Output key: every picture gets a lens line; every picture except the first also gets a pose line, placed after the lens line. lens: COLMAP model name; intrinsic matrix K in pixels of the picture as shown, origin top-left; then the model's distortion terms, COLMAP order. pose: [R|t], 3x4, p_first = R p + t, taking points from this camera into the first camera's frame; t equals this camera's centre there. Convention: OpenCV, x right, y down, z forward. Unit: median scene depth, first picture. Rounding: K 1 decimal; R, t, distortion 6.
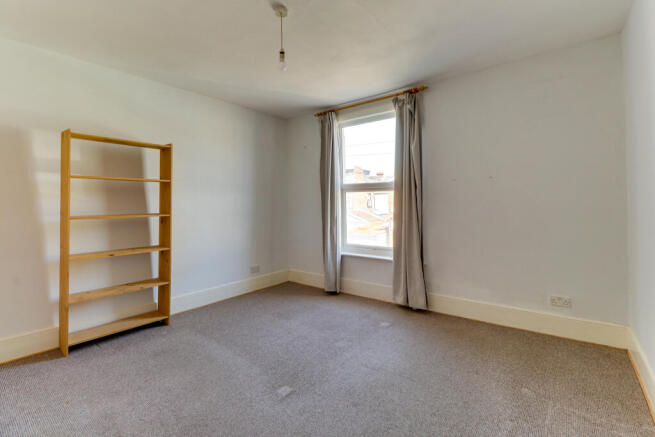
lens RADIAL K [[303.0, 0, 329.9], [0, 303.0, 202.7], [0, 0, 1]] dist [0.001357, 0.000178]
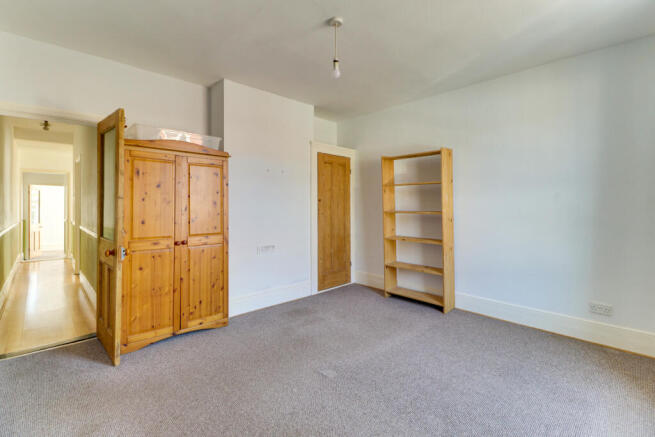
lens RADIAL K [[303.0, 0, 329.9], [0, 303.0, 202.7], [0, 0, 1]] dist [0.001357, 0.000178]
pose [[-0.152272, -0.000751, -0.988338, 0.682352], [0.010712, 0.999940, -0.002410, 0.003772], [0.988281, -0.010954, -0.152255, 0.856454]]
